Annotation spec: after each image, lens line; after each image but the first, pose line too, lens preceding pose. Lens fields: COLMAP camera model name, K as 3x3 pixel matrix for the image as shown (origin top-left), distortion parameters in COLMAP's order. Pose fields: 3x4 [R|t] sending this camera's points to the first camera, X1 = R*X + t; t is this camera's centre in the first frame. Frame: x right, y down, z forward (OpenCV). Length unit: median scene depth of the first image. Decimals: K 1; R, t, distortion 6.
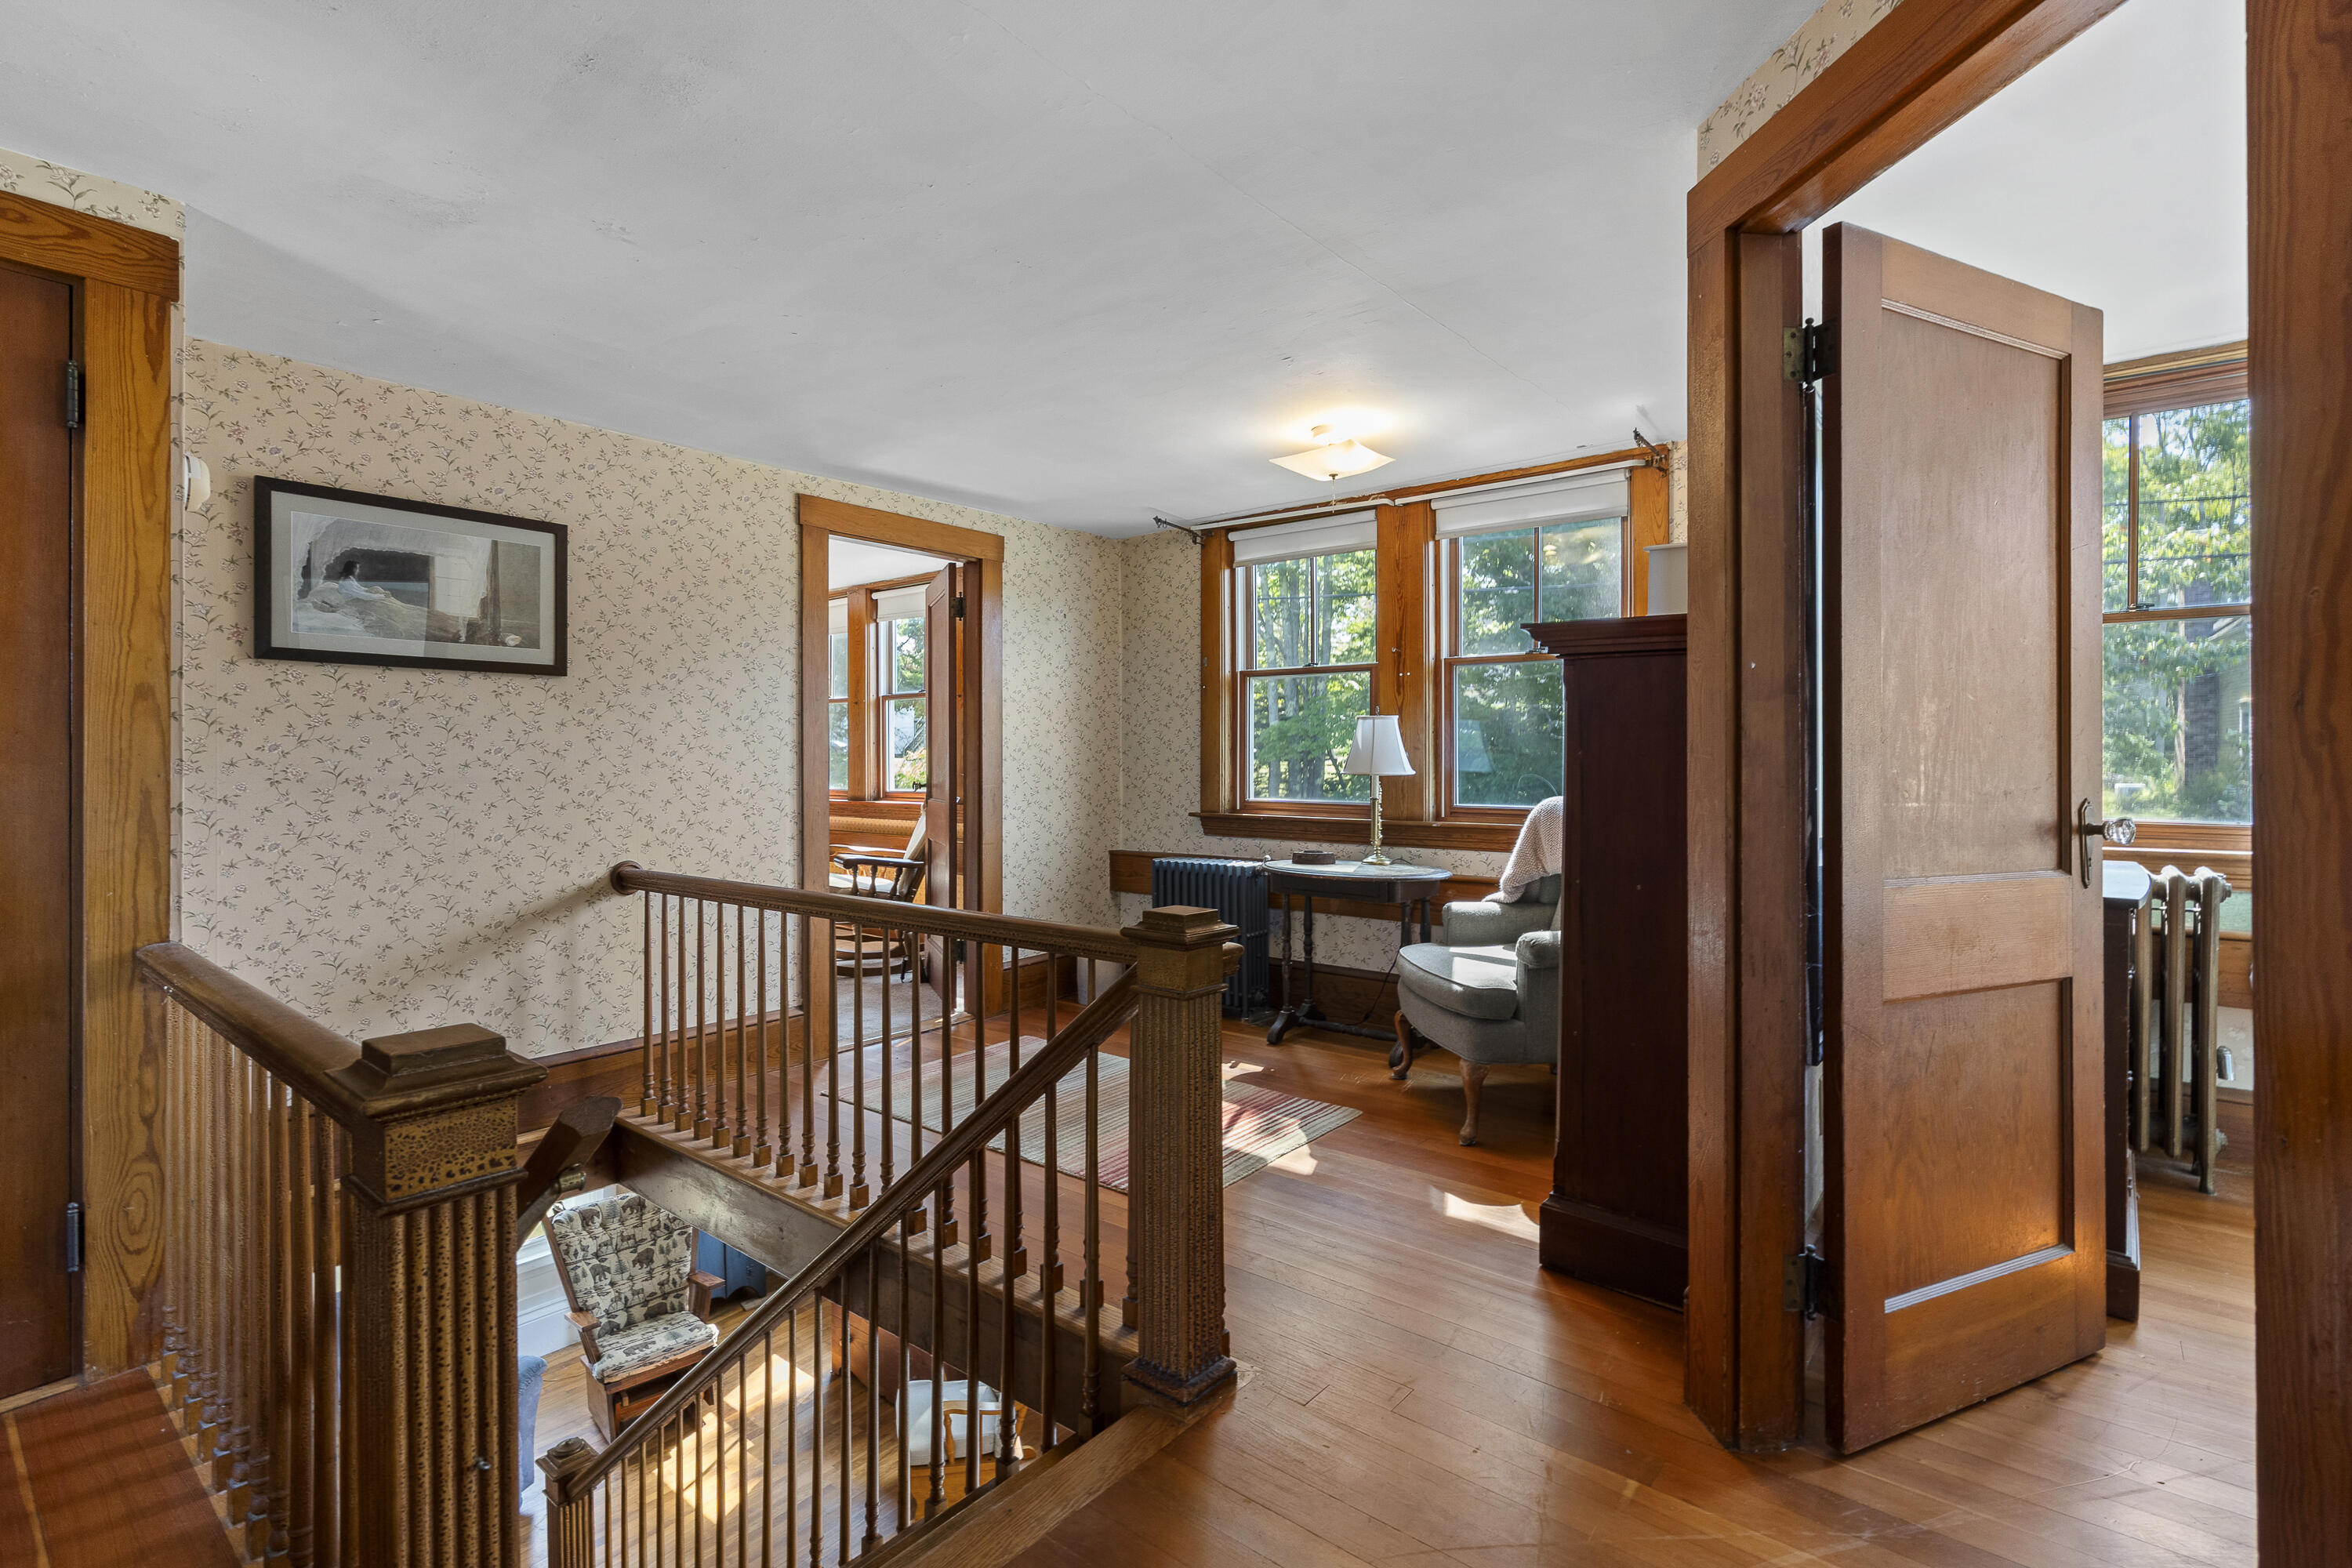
lens RADIAL K [[1077.2, 0, 1173.4], [0, 1077.2, 774.1], [0, 0, 1]] dist [-0.008626, 0.004658]
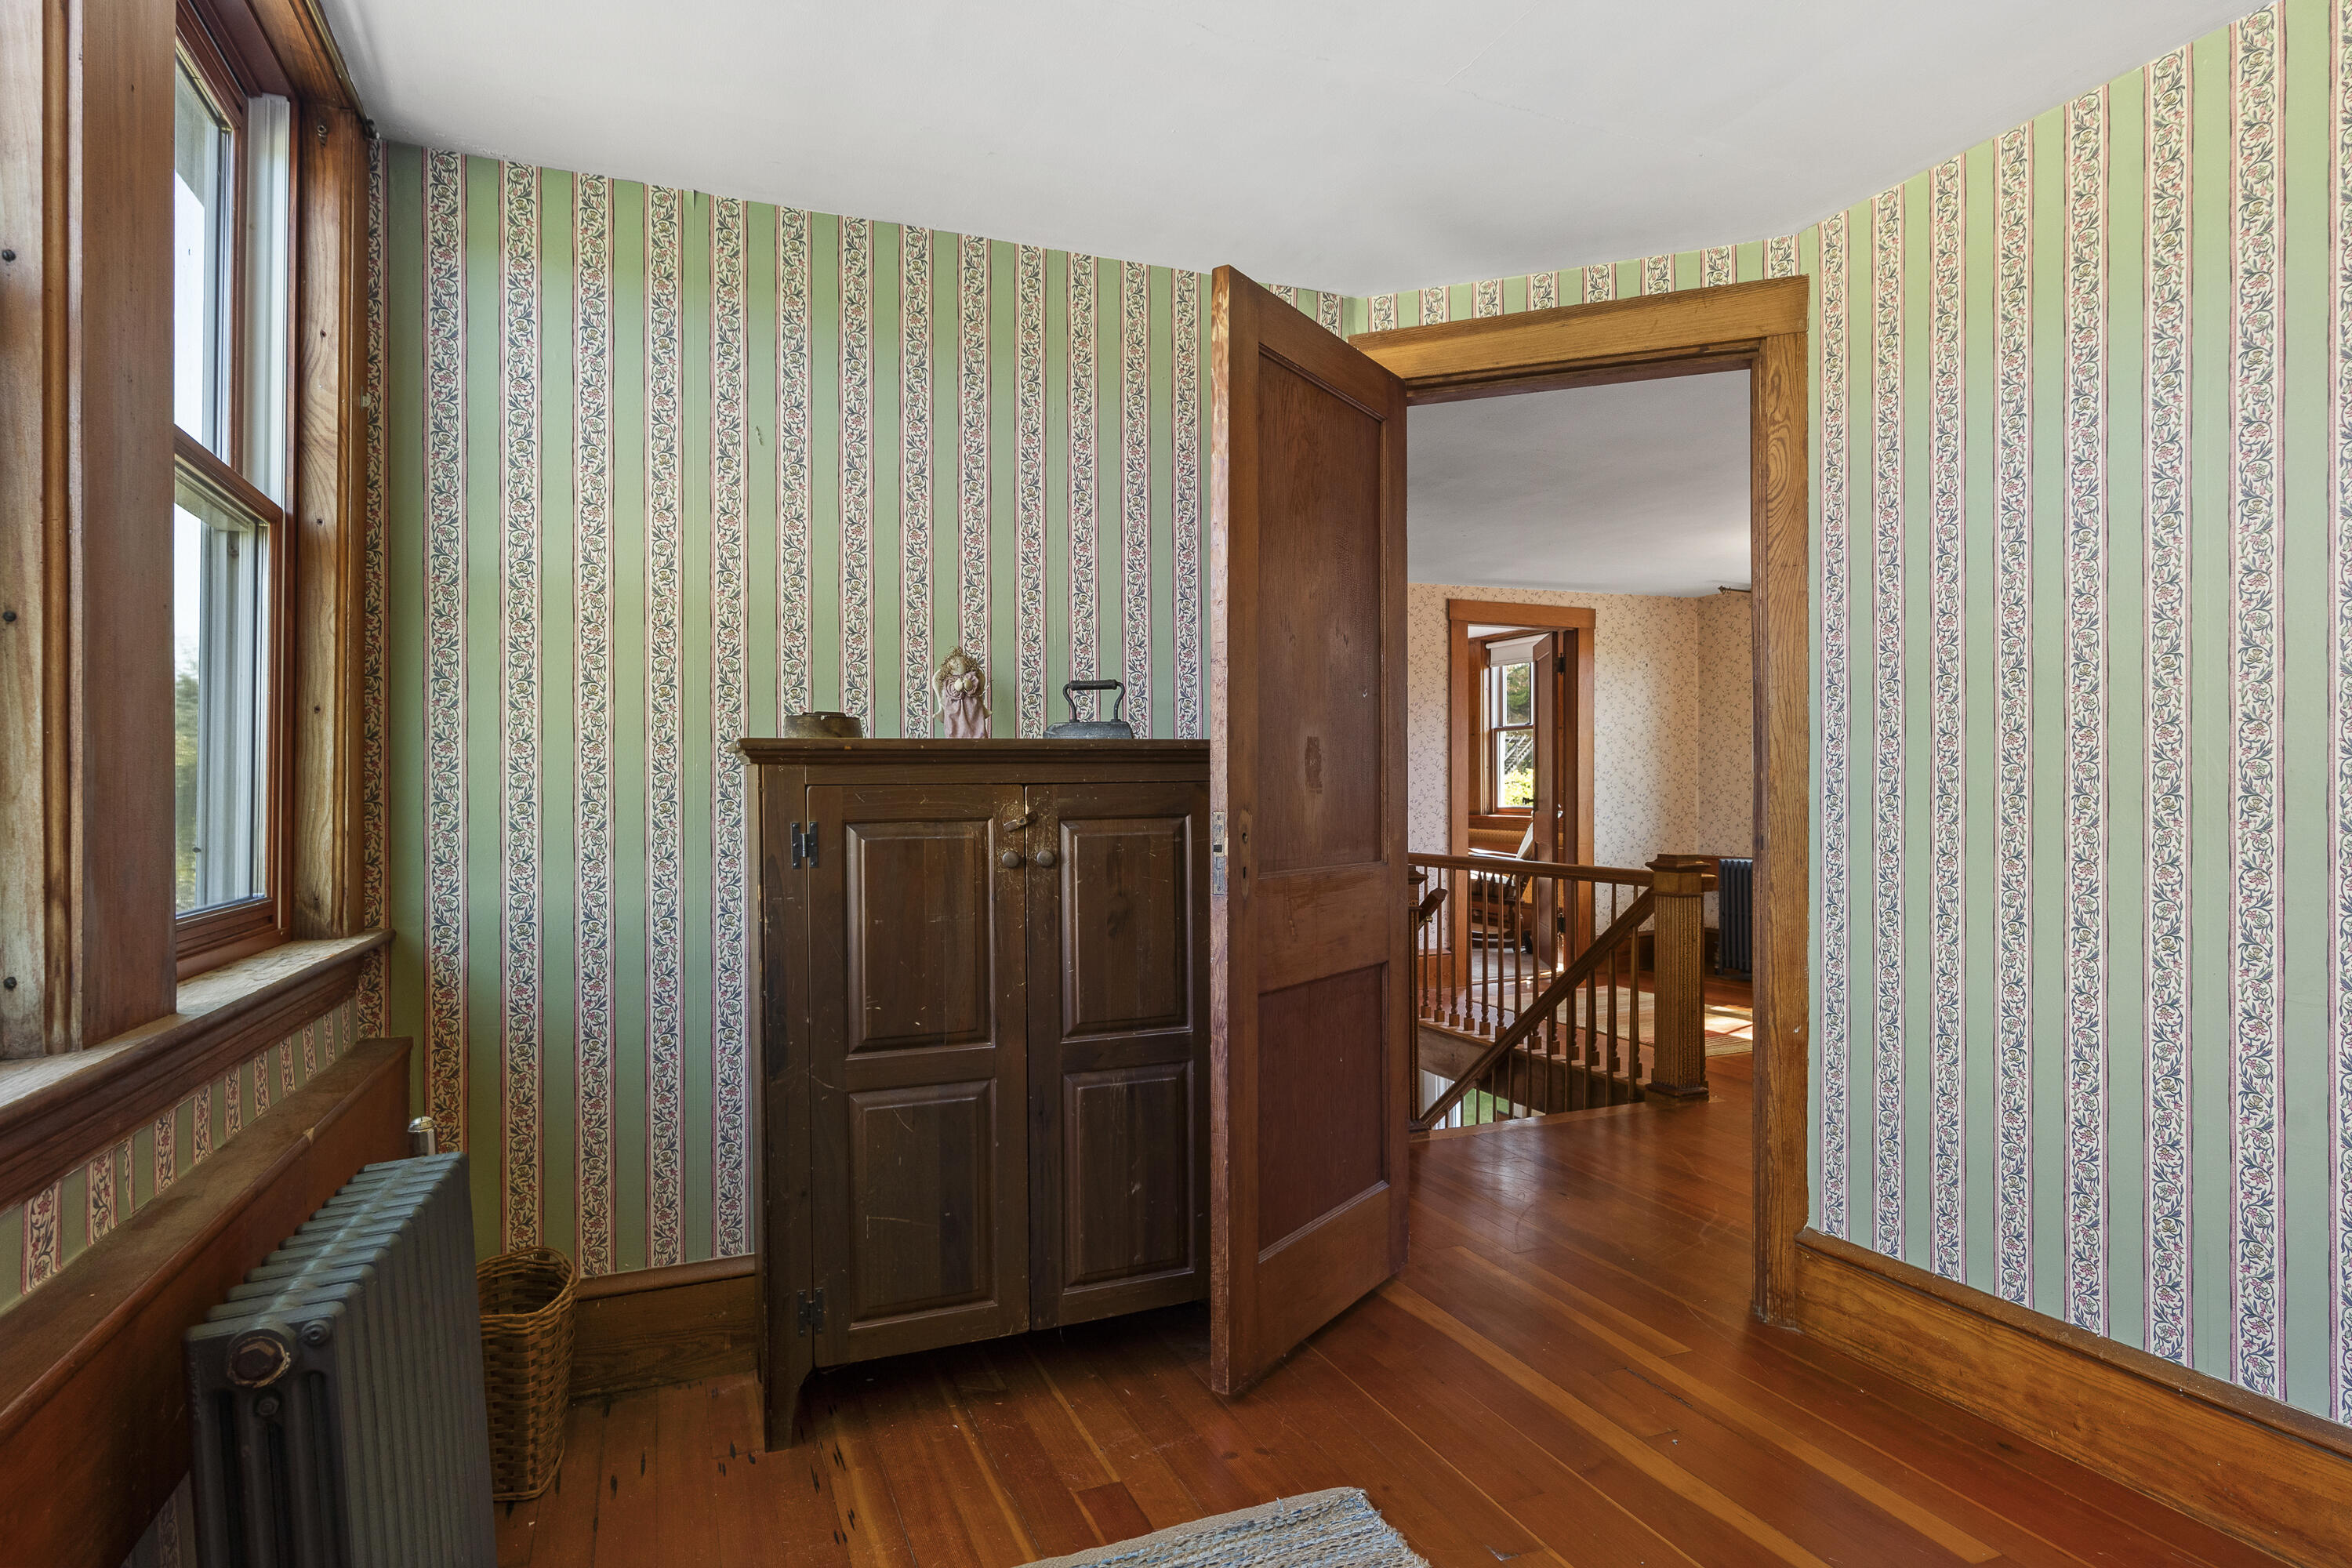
lens RADIAL K [[1262.4, 0, 1176.0], [0, 1262.4, 784.0], [0, 0, 1]] dist [-0.001891, -0.000118]
pose [[0.882023, -0.002931, -0.471197, 0.109832], [-0.003865, 0.999902, -0.013455, 0.013389], [0.471190, 0.013688, 0.881926, -0.562719]]
